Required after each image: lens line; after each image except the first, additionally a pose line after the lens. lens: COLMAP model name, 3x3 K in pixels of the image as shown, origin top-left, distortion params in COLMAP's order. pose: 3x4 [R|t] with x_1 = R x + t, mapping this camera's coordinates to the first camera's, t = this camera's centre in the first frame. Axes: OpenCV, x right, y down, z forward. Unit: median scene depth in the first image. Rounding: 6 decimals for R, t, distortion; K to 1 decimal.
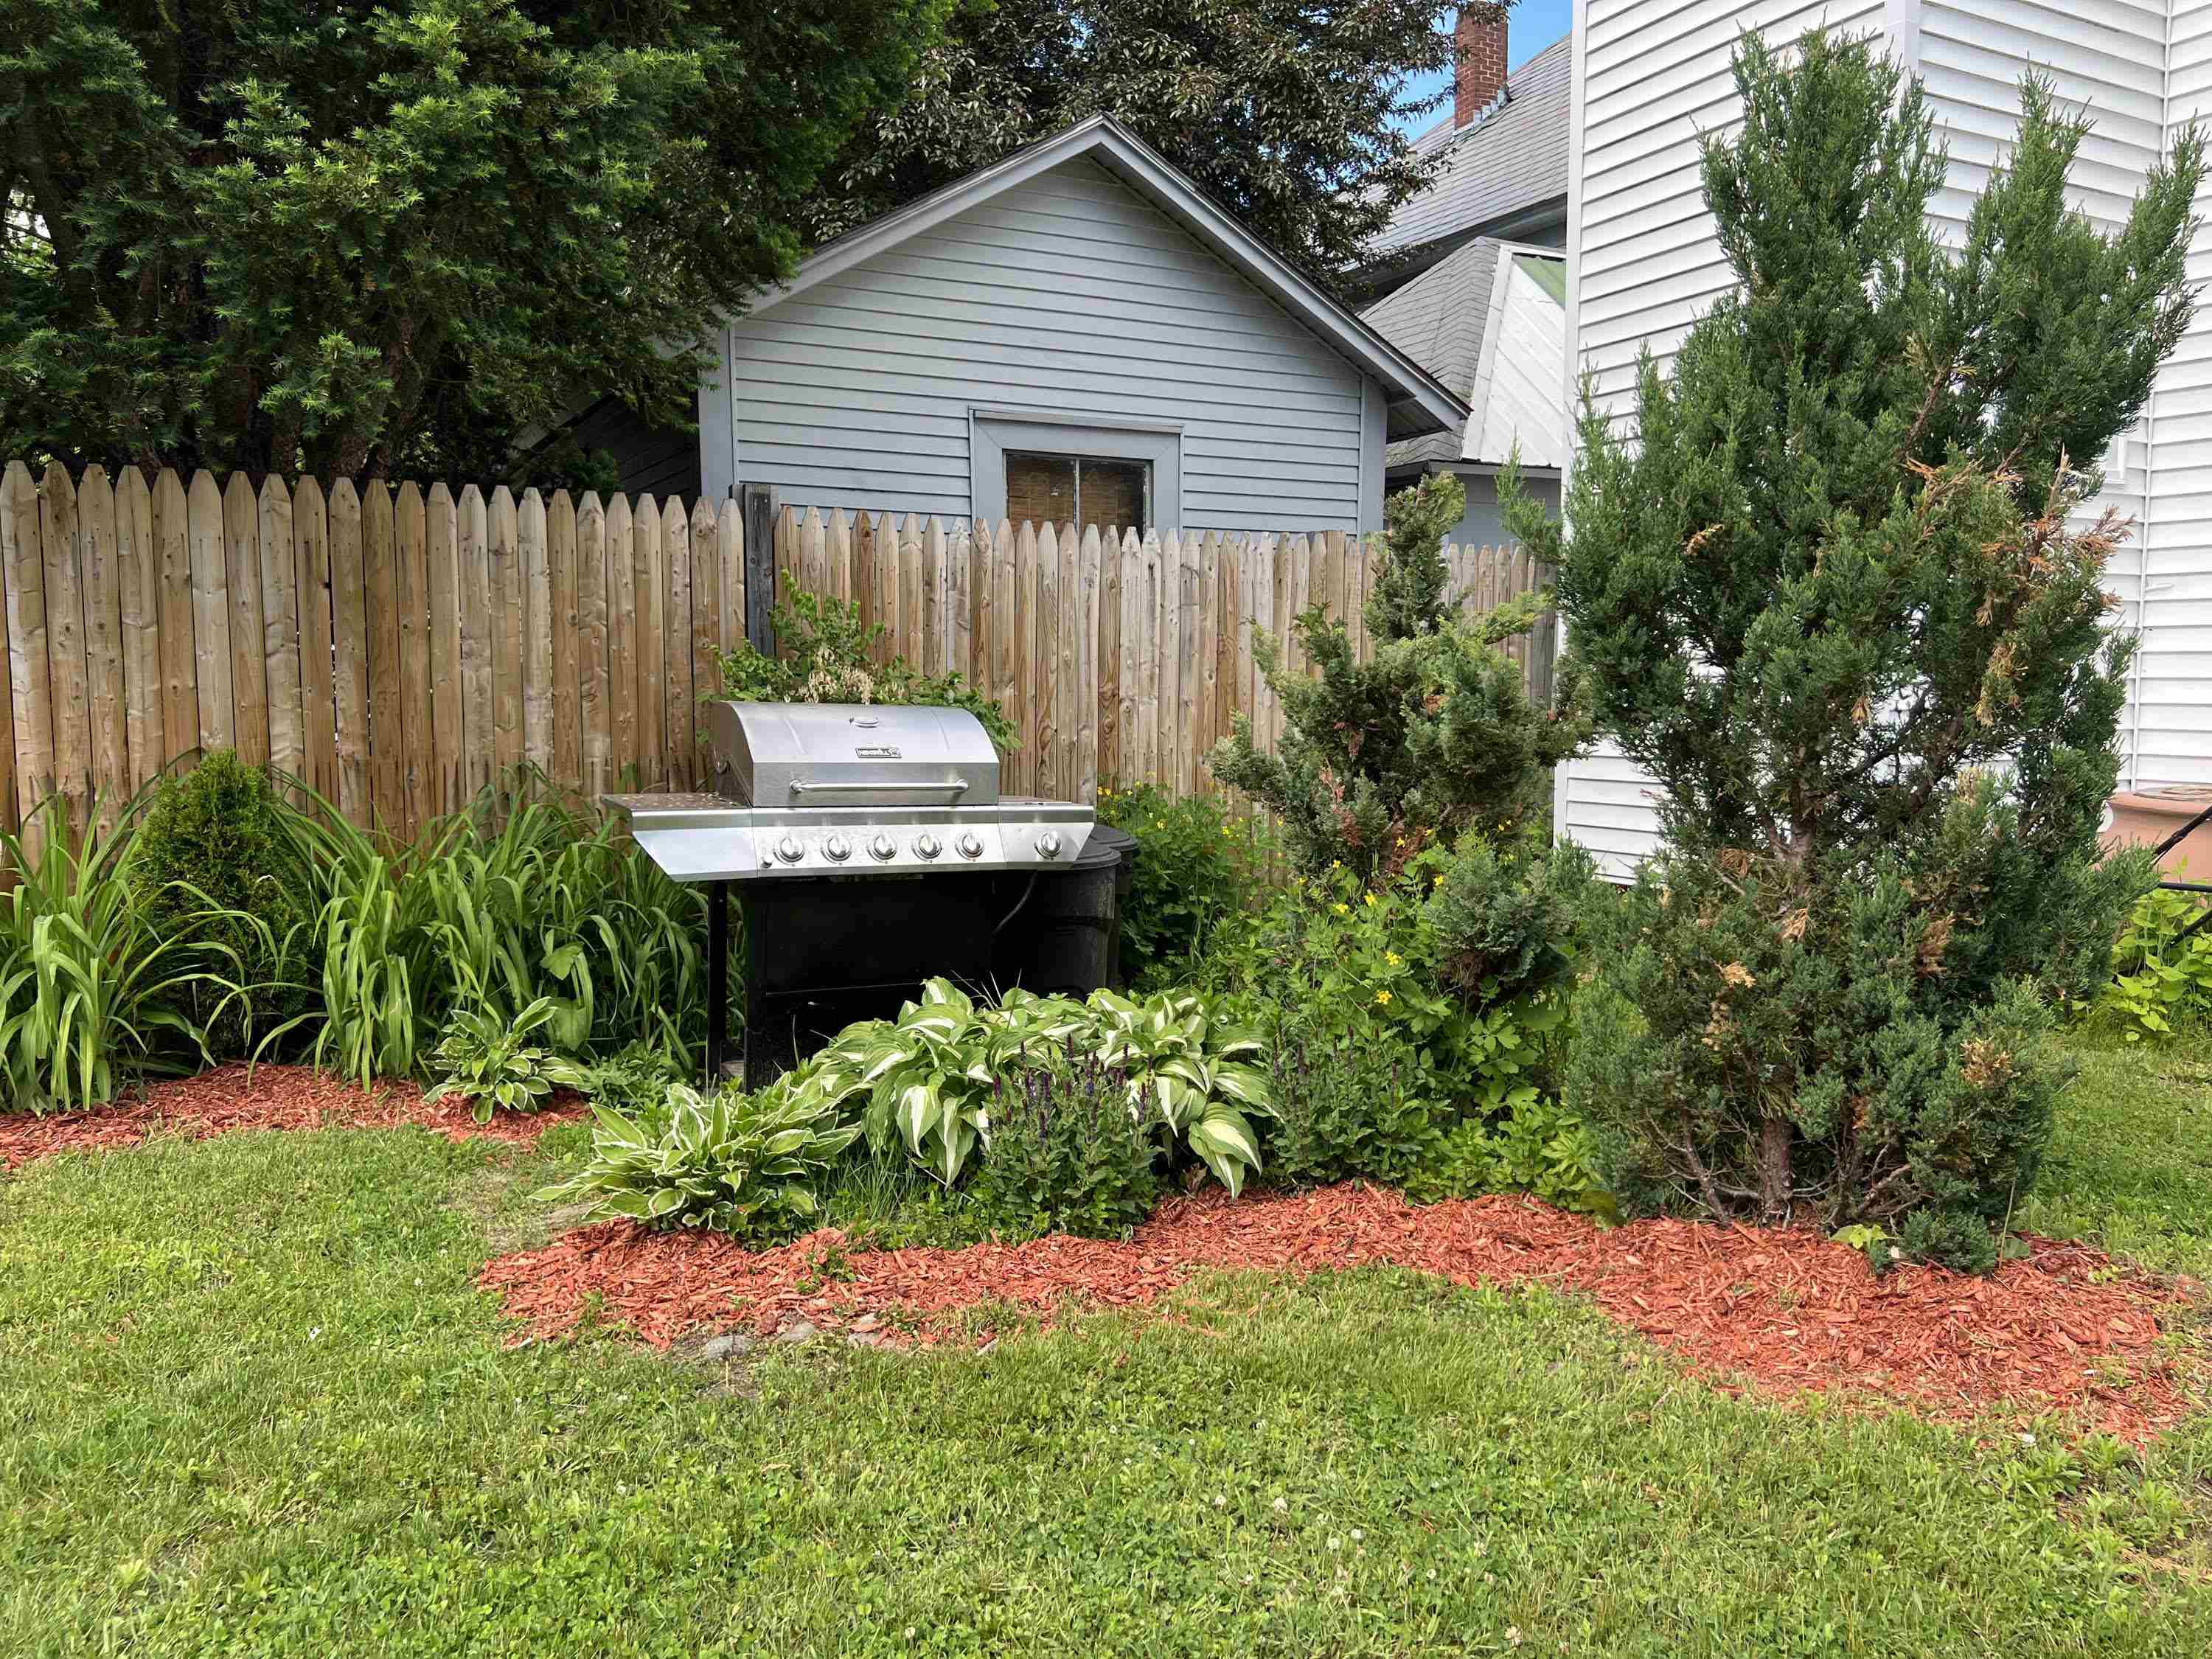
lens RADIAL K [[1670.9, 0, 1106.1], [0, 1670.9, 842.0], [0, 0, 1]] dist [0.071510, -0.078831]
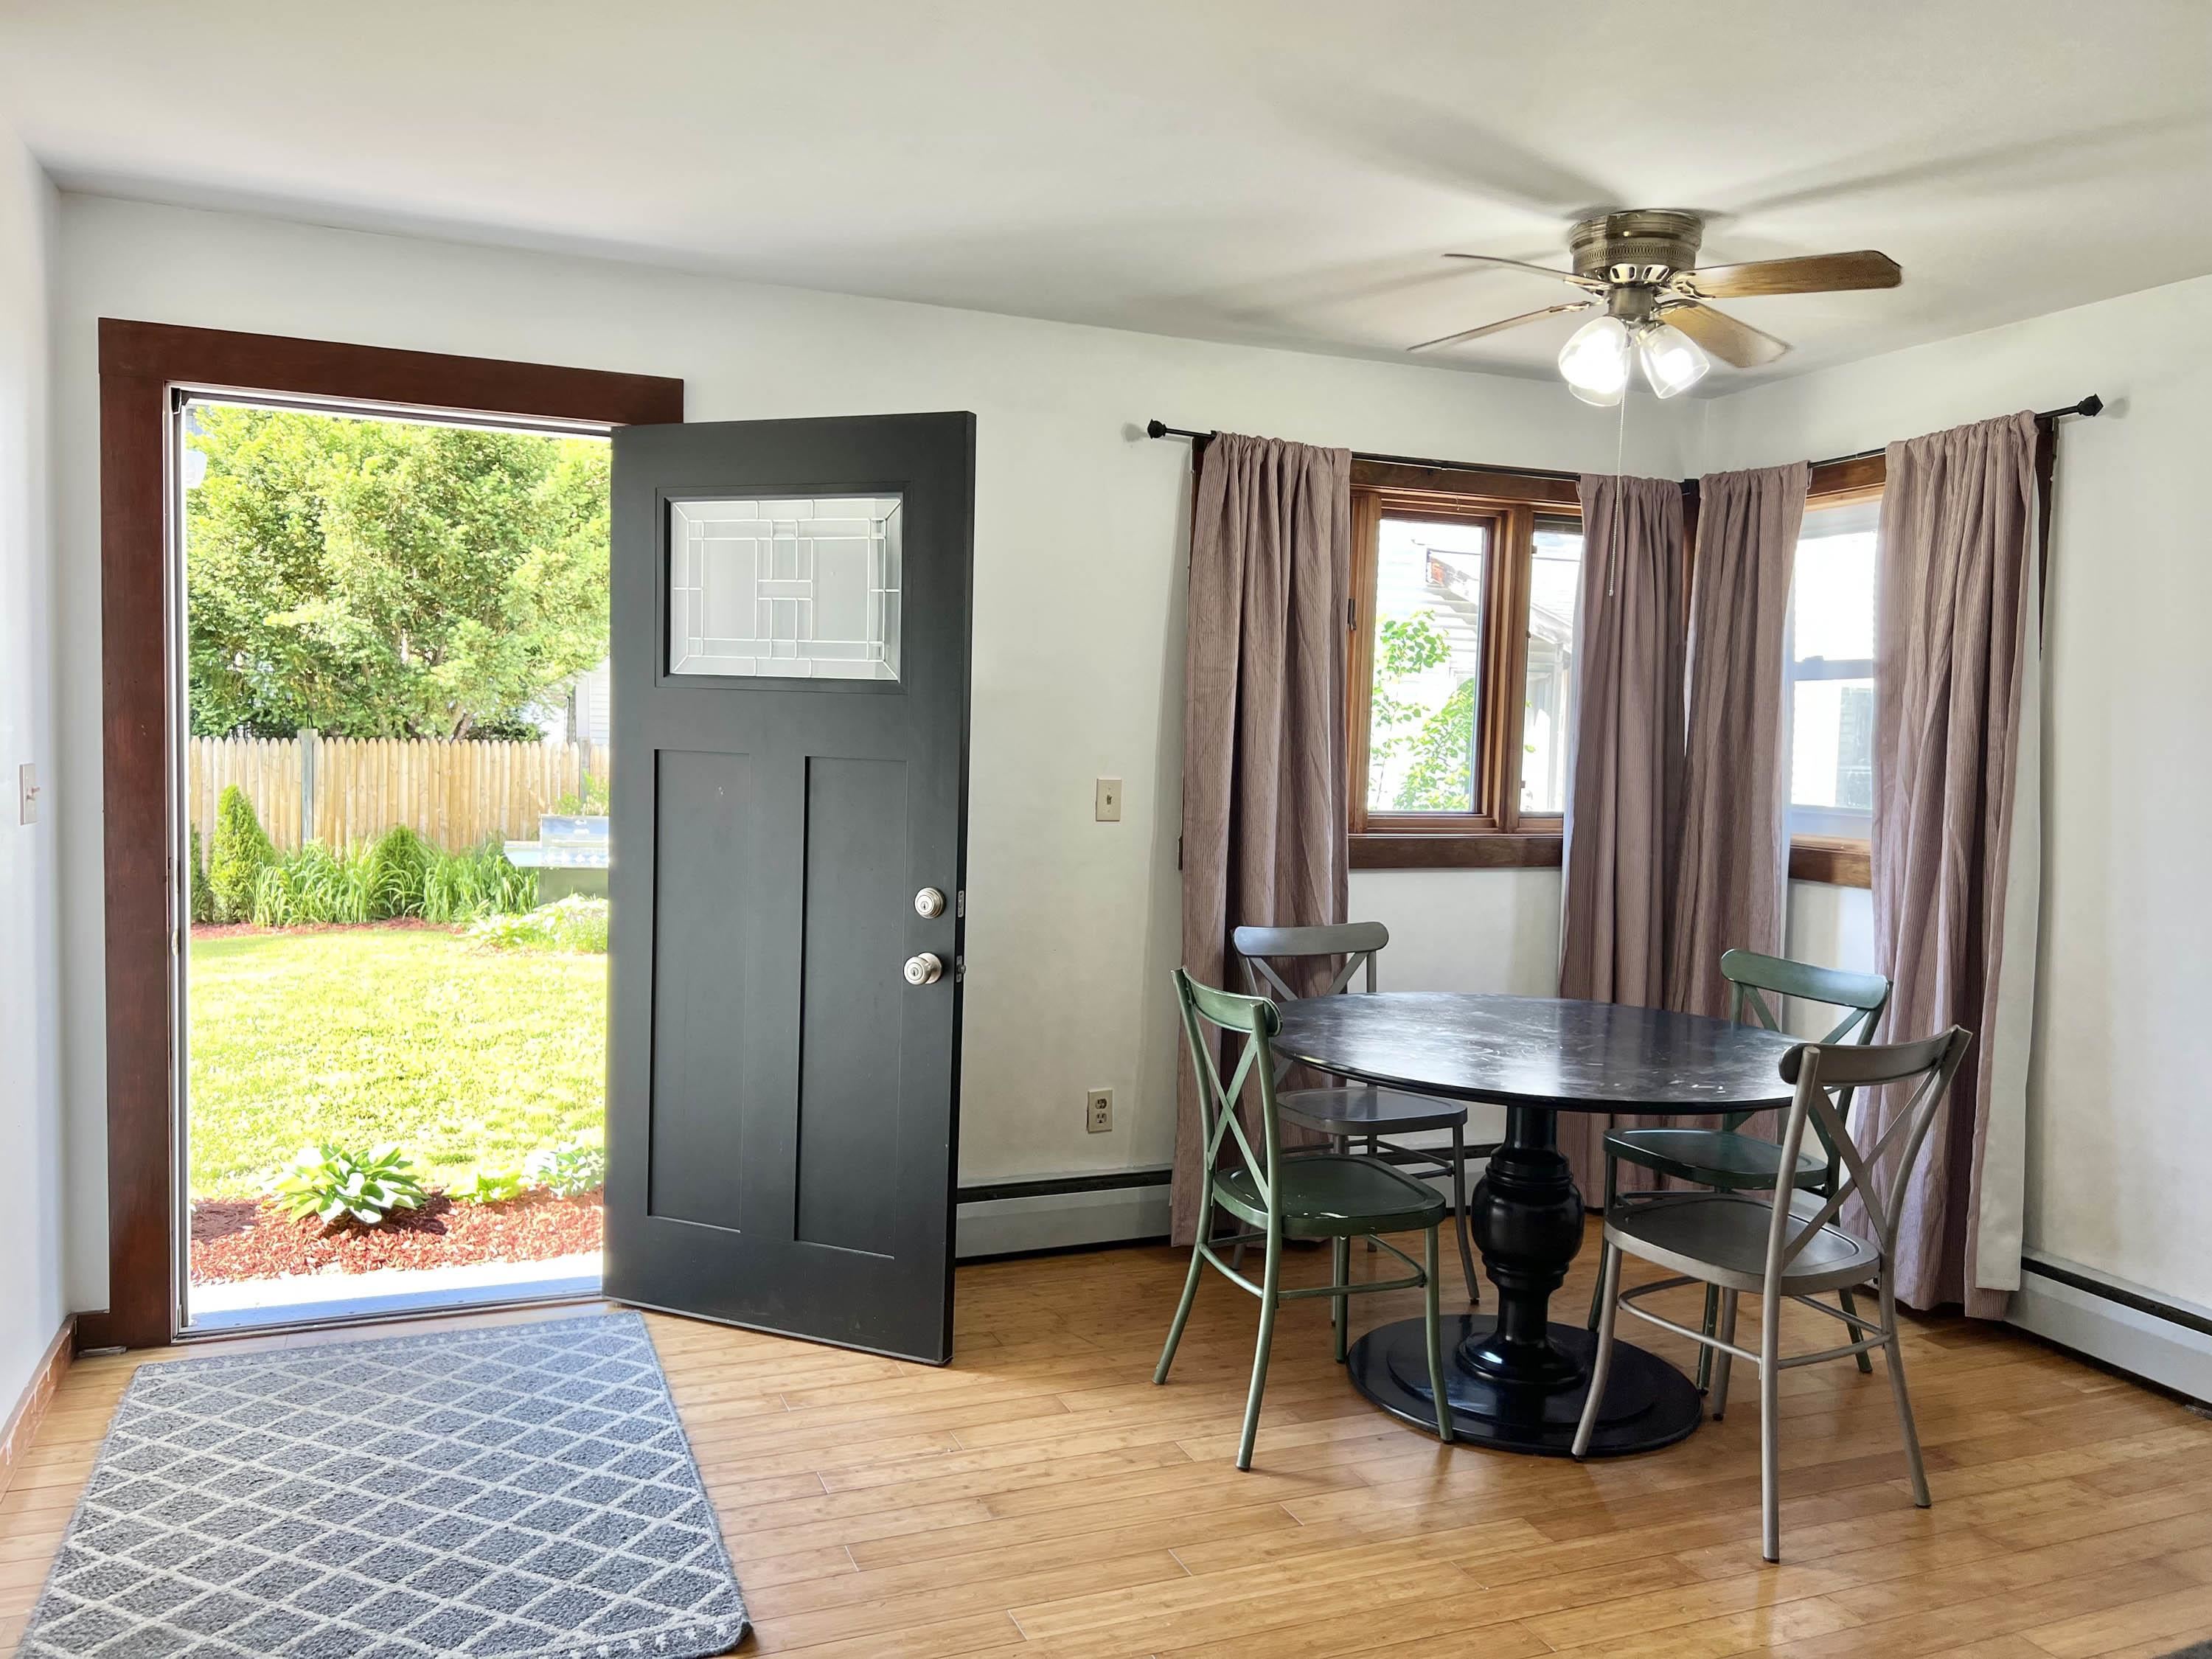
lens RADIAL K [[1670.9, 0, 1102.6], [0, 1670.9, 833.0], [0, 0, 1]] dist [0.071510, -0.078831]
pose [[0.988259, 0.033805, -0.149000, 1.309360], [-0.040538, 0.998279, -0.042384, 0.047120], [0.147311, 0.047926, 0.987928, -2.037091]]
